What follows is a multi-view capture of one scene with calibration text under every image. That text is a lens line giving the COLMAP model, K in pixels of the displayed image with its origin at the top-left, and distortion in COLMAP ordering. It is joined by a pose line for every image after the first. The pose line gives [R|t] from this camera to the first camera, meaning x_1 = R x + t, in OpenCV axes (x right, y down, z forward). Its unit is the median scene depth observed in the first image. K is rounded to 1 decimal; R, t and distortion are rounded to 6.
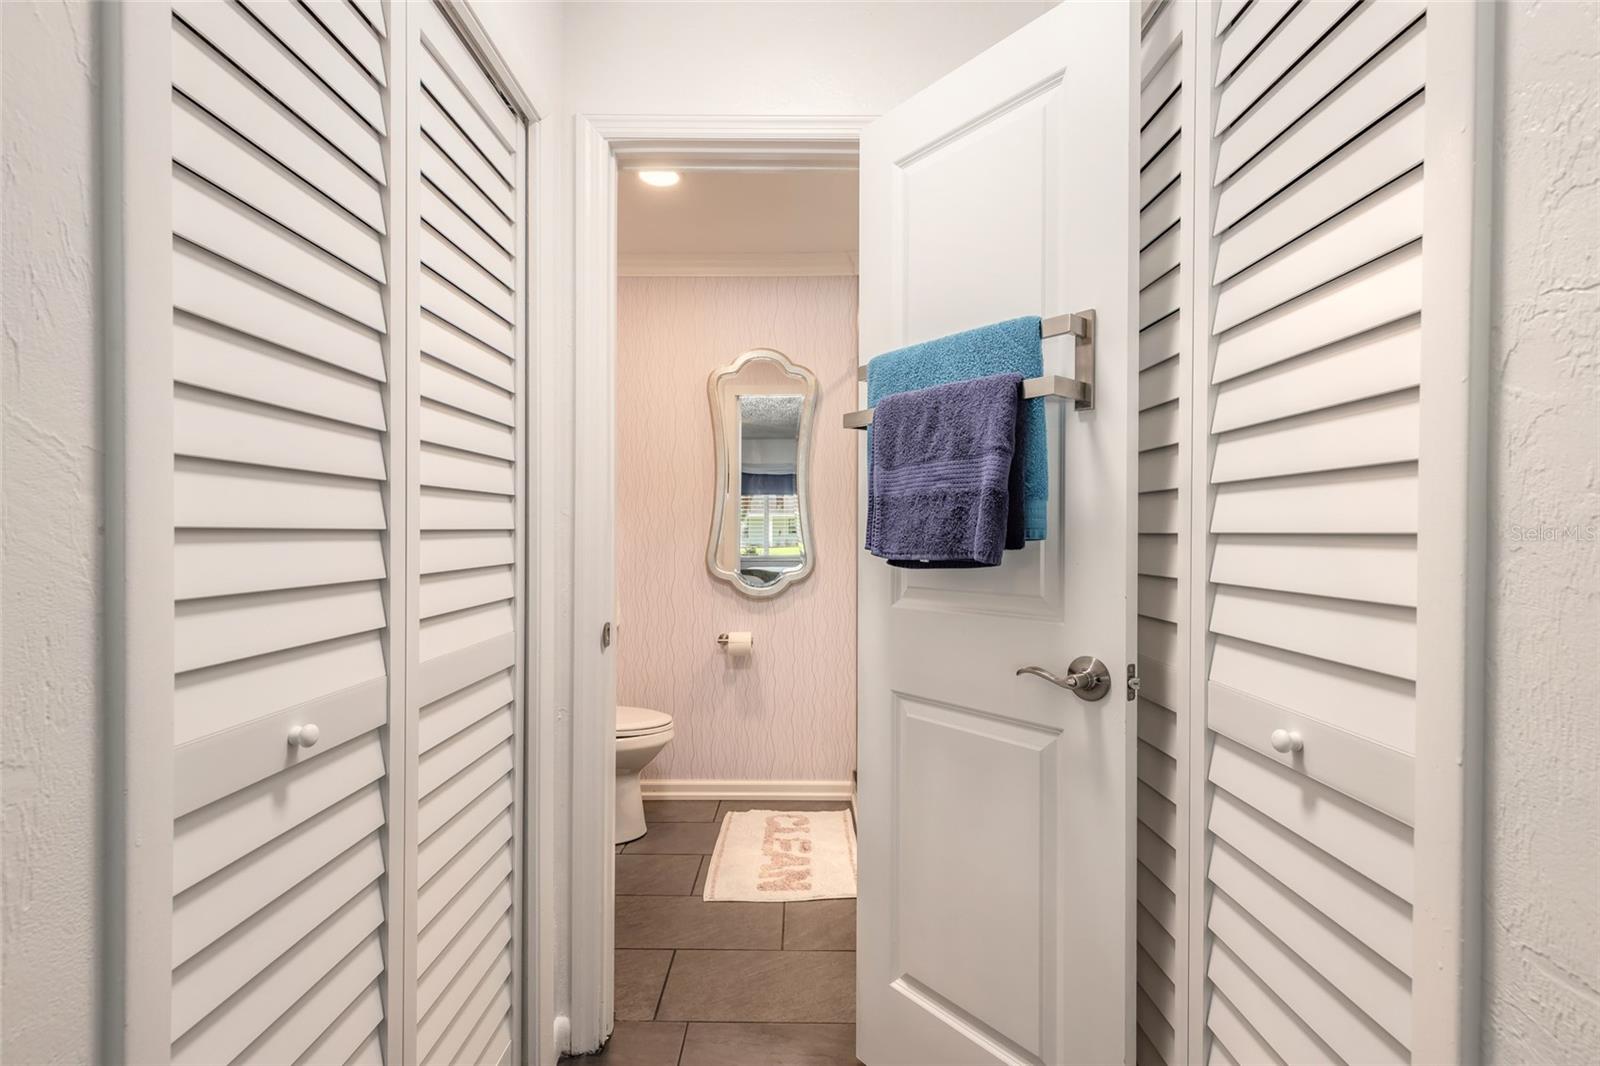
lens RADIAL K [[725.6, 0, 803.5], [0, 725.6, 527.9], [0, 0, 1]] dist [0.005972, -0.001283]
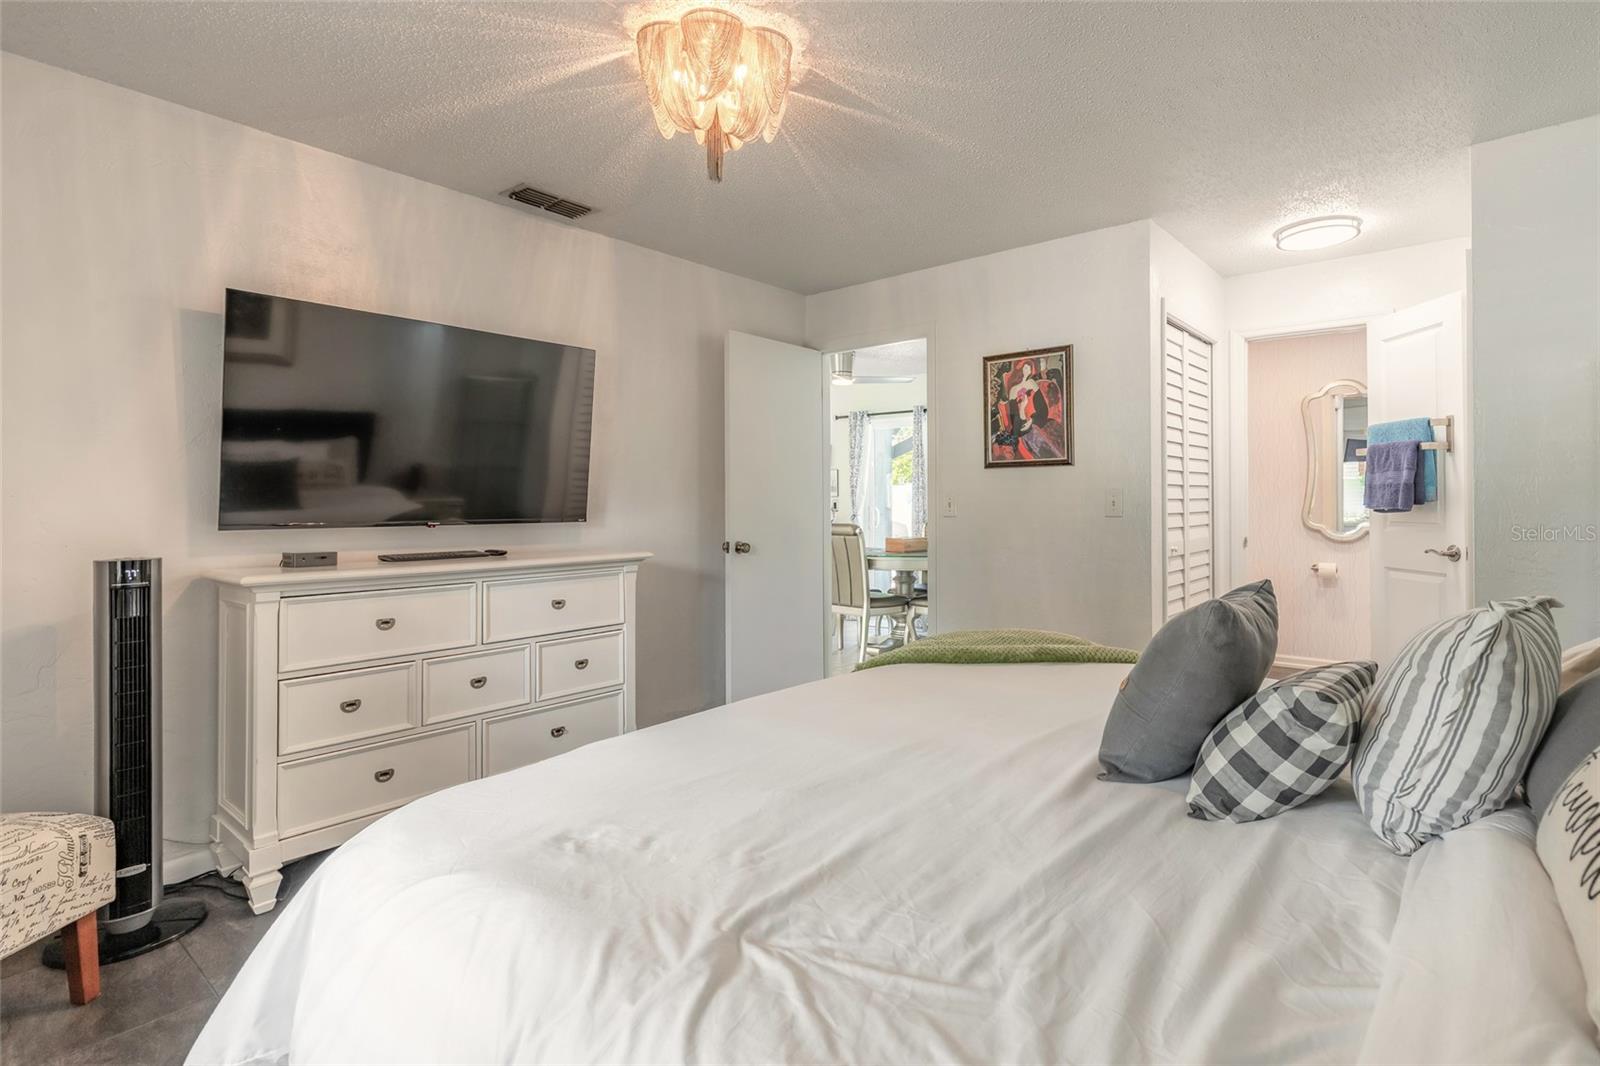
lens RADIAL K [[725.6, 0, 858.0], [0, 725.6, 490.9], [0, 0, 1]] dist [0.005972, -0.001283]
pose [[0.759667, -0.012393, -0.650194, 0.442540], [0.006531, 0.999913, -0.011428, -0.003983], [0.650279, 0.004435, 0.759682, -2.292092]]
